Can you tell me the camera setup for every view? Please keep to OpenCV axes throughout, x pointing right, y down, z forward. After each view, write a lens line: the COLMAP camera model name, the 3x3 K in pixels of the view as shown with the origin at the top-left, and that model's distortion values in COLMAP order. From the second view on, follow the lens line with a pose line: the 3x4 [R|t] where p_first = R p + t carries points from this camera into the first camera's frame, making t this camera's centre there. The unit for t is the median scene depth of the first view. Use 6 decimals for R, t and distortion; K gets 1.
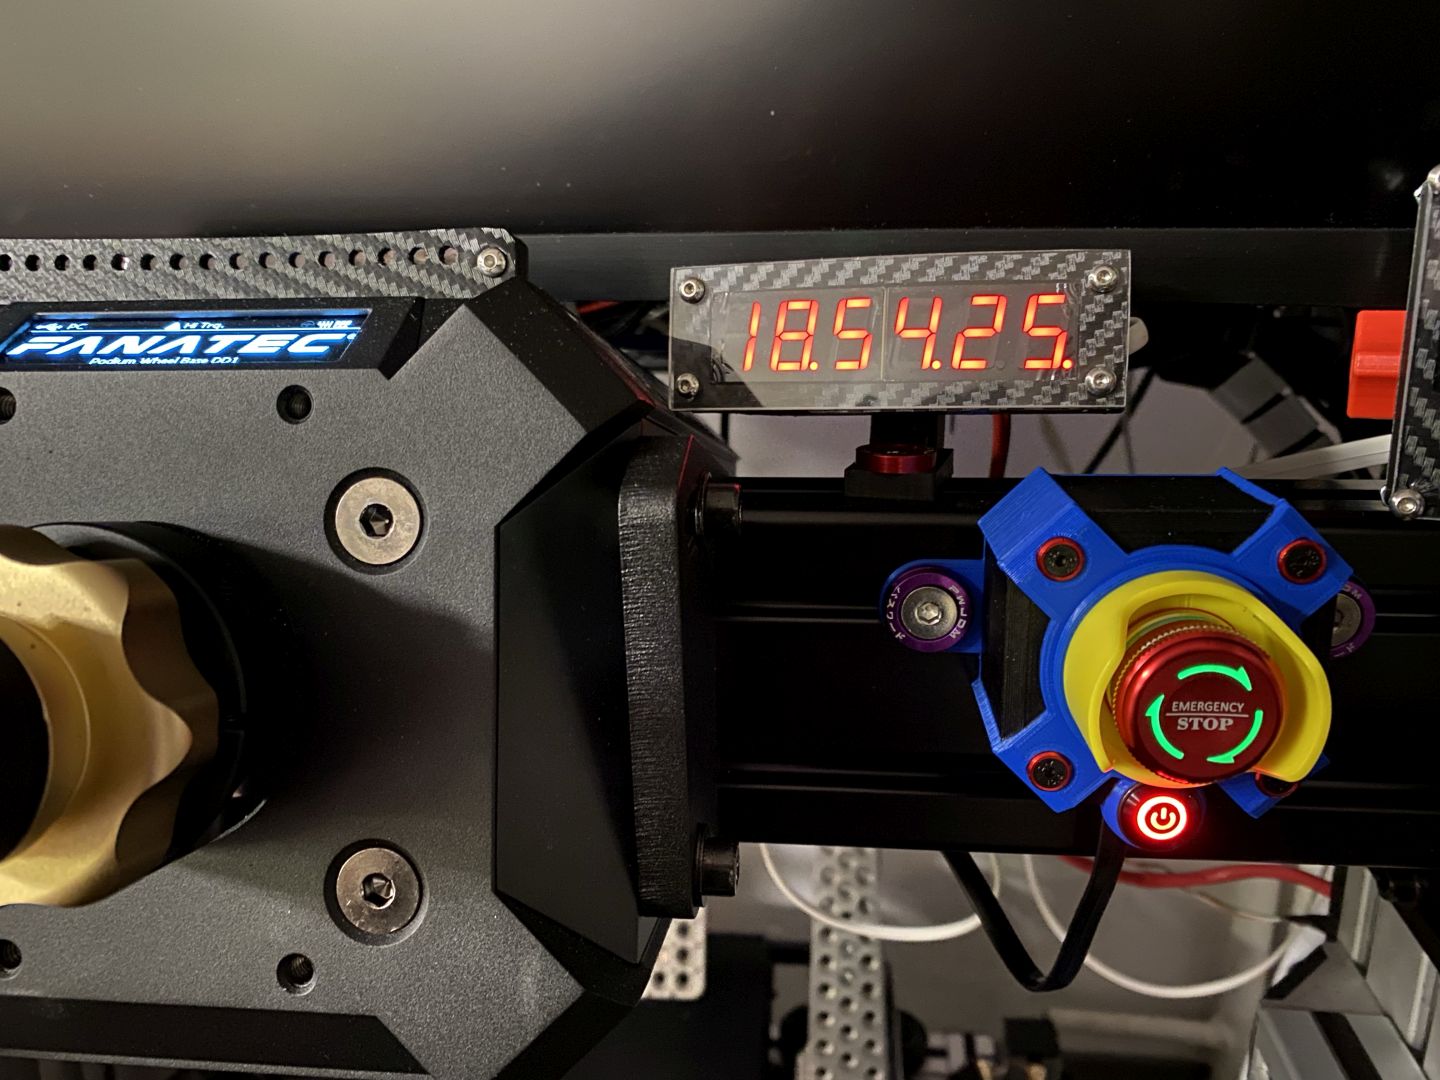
lens RADIAL K [[1116.3, 0, 715.9], [0, 1116.3, 560.3], [0, 0, 1]] dist [-0.047923, 0.039594]
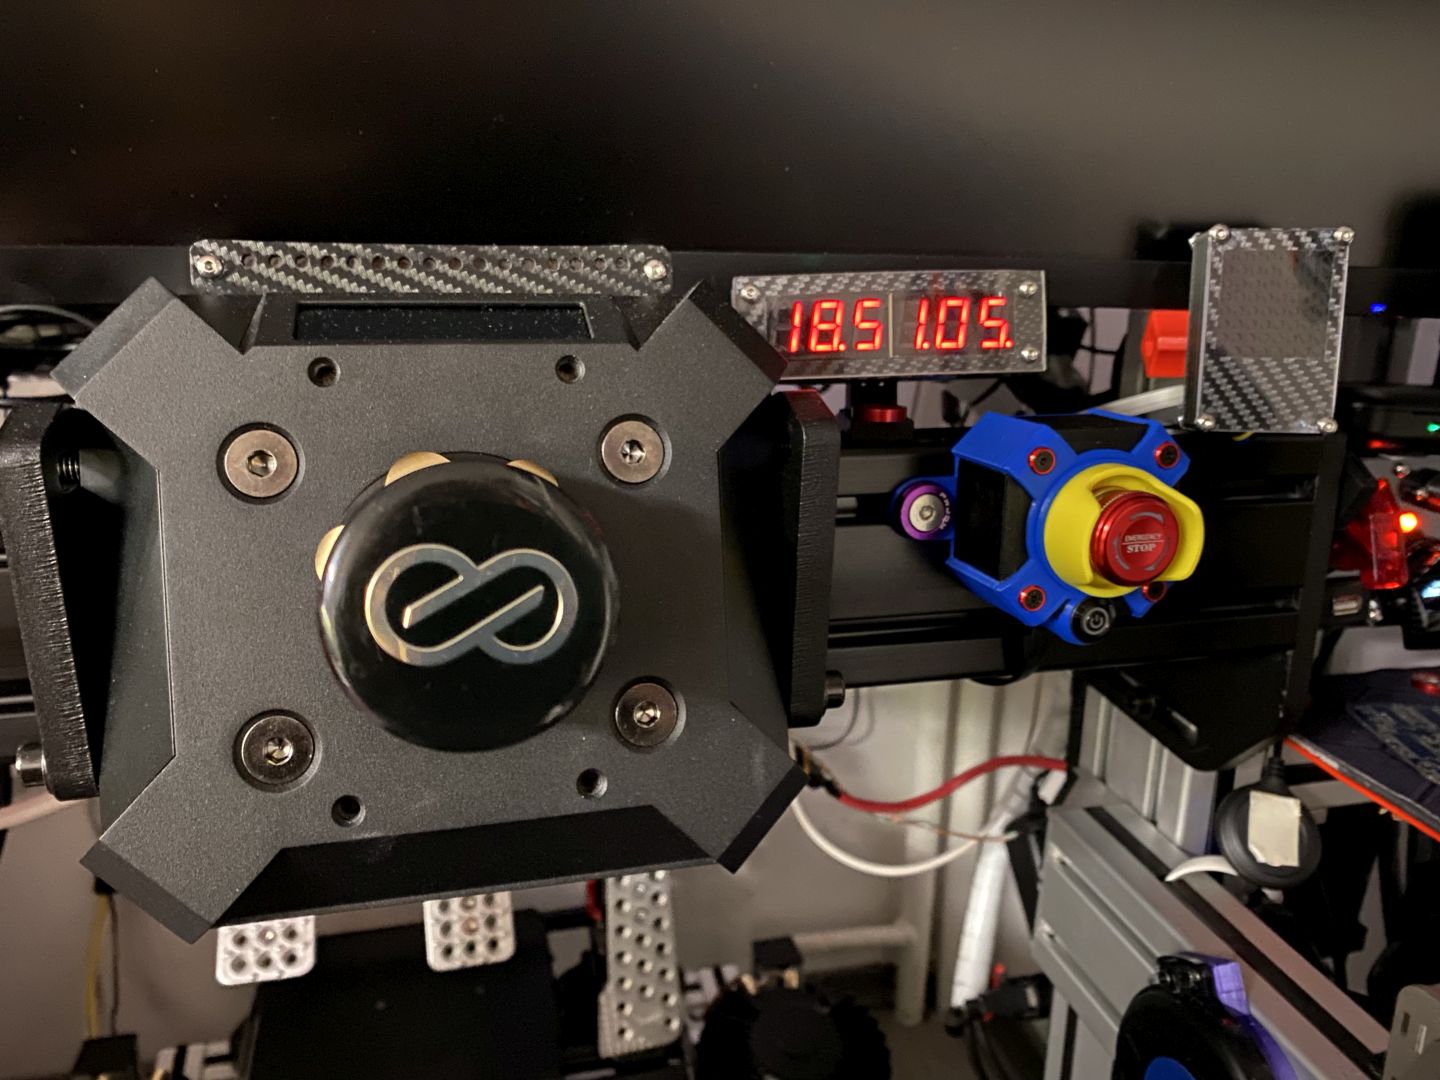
lens RADIAL K [[1116.3, 0, 715.9], [0, 1116.3, 560.3], [0, 0, 1]] dist [-0.047923, 0.039594]
pose [[0.935962, -0.067658, 0.345540, -0.644979], [0.073093, 0.997321, -0.002709, 0.103479], [-0.344431, 0.027792, 0.938400, -0.322236]]
